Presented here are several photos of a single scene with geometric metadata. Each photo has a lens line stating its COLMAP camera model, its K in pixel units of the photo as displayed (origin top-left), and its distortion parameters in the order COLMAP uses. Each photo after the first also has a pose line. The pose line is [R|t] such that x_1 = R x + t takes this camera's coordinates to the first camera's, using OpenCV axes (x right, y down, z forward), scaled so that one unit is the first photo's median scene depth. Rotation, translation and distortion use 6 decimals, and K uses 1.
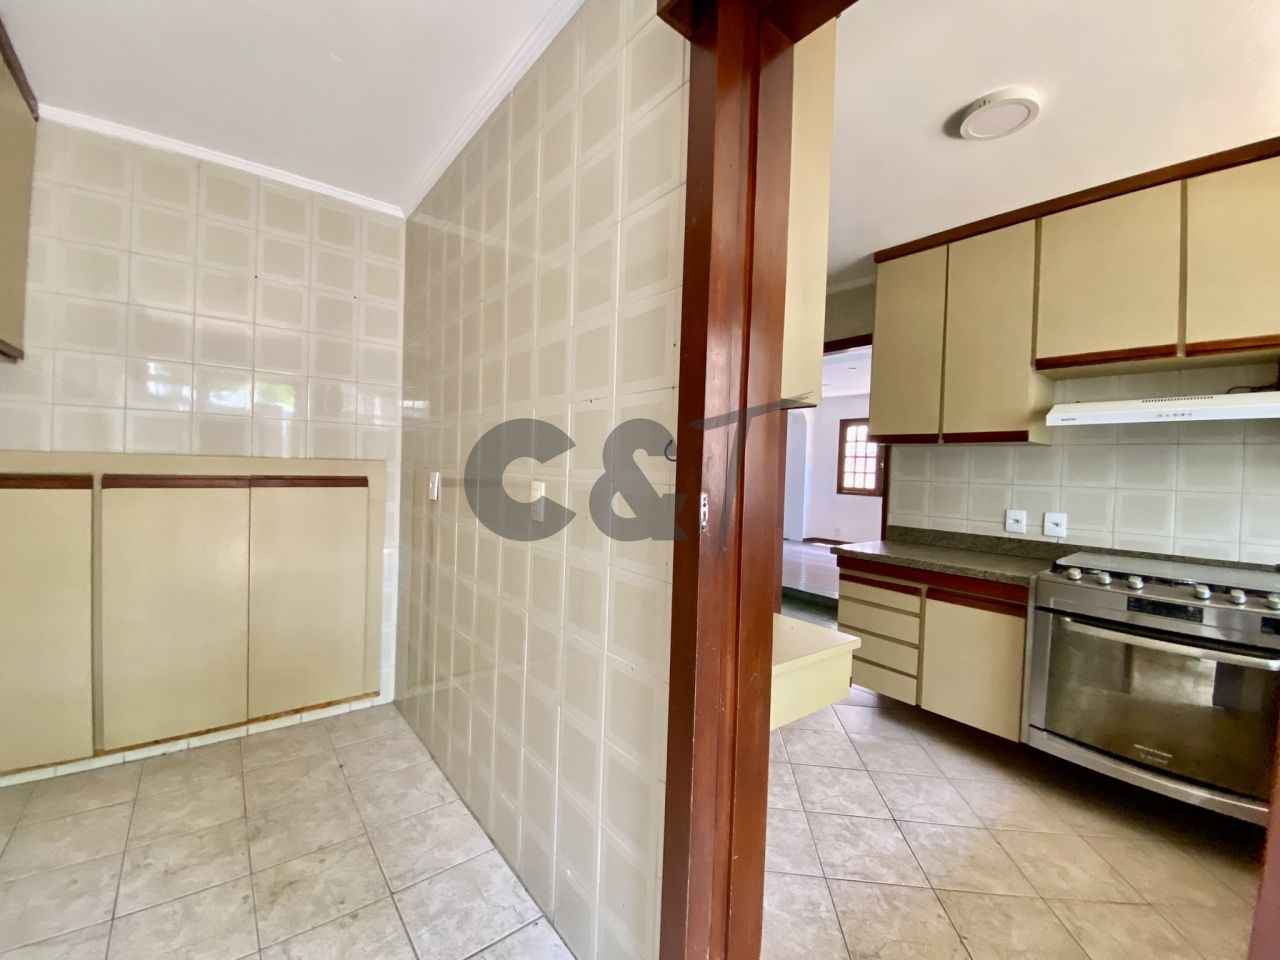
lens RADIAL K [[521.7, 0, 640.0], [0, 521.7, 480.0], [0, 0, 1]] dist [0.027468, -0.000235]
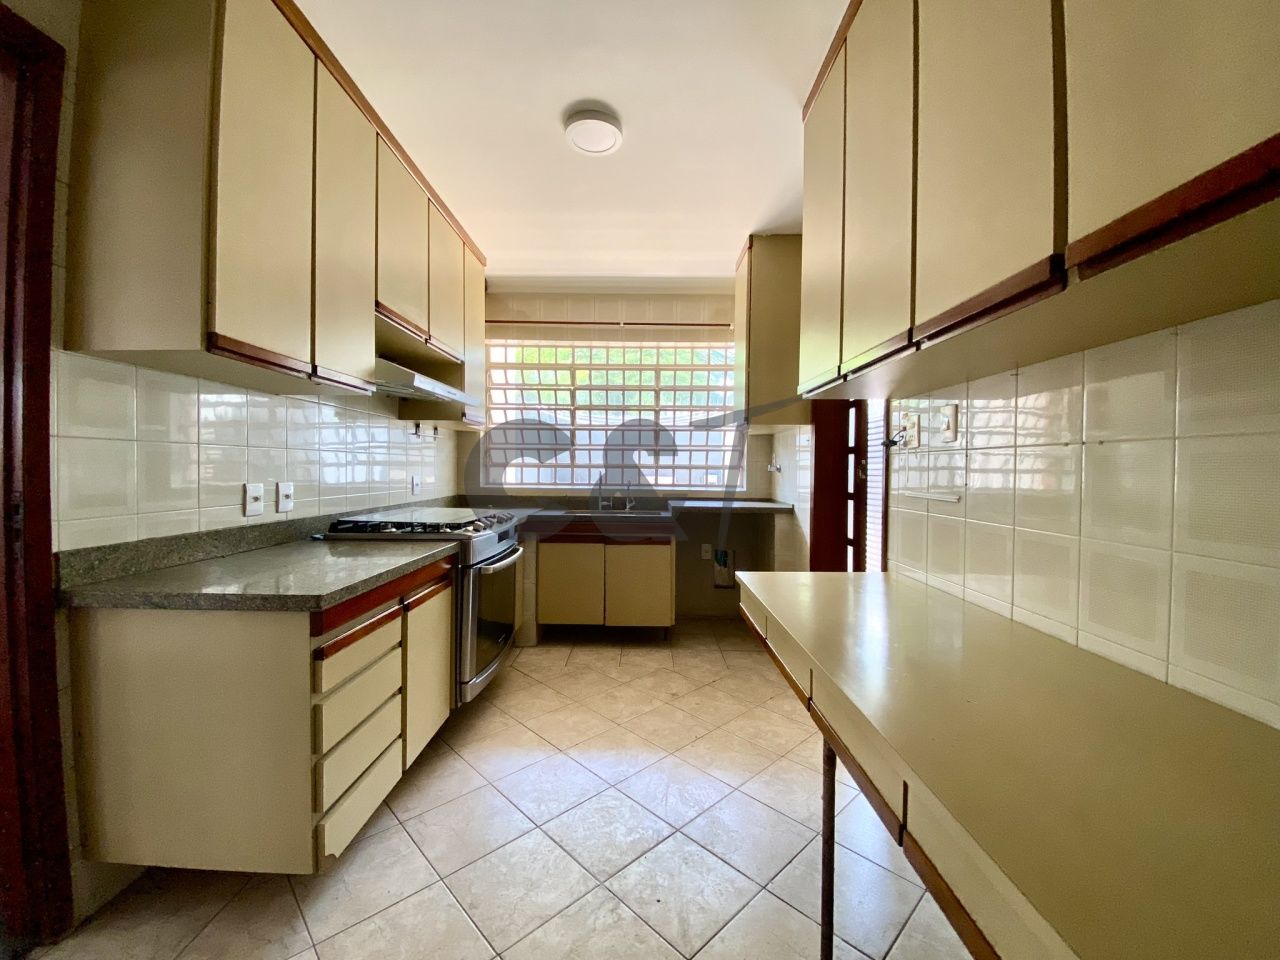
lens RADIAL K [[521.7, 0, 640.0], [0, 521.7, 480.0], [0, 0, 1]] dist [0.027468, -0.000235]
pose [[-0.771855, -0.052128, 0.633659, -0.148430], [-0.020644, 0.998163, 0.056967, 0.003910], [-0.635464, 0.030889, -0.771513, 1.573324]]
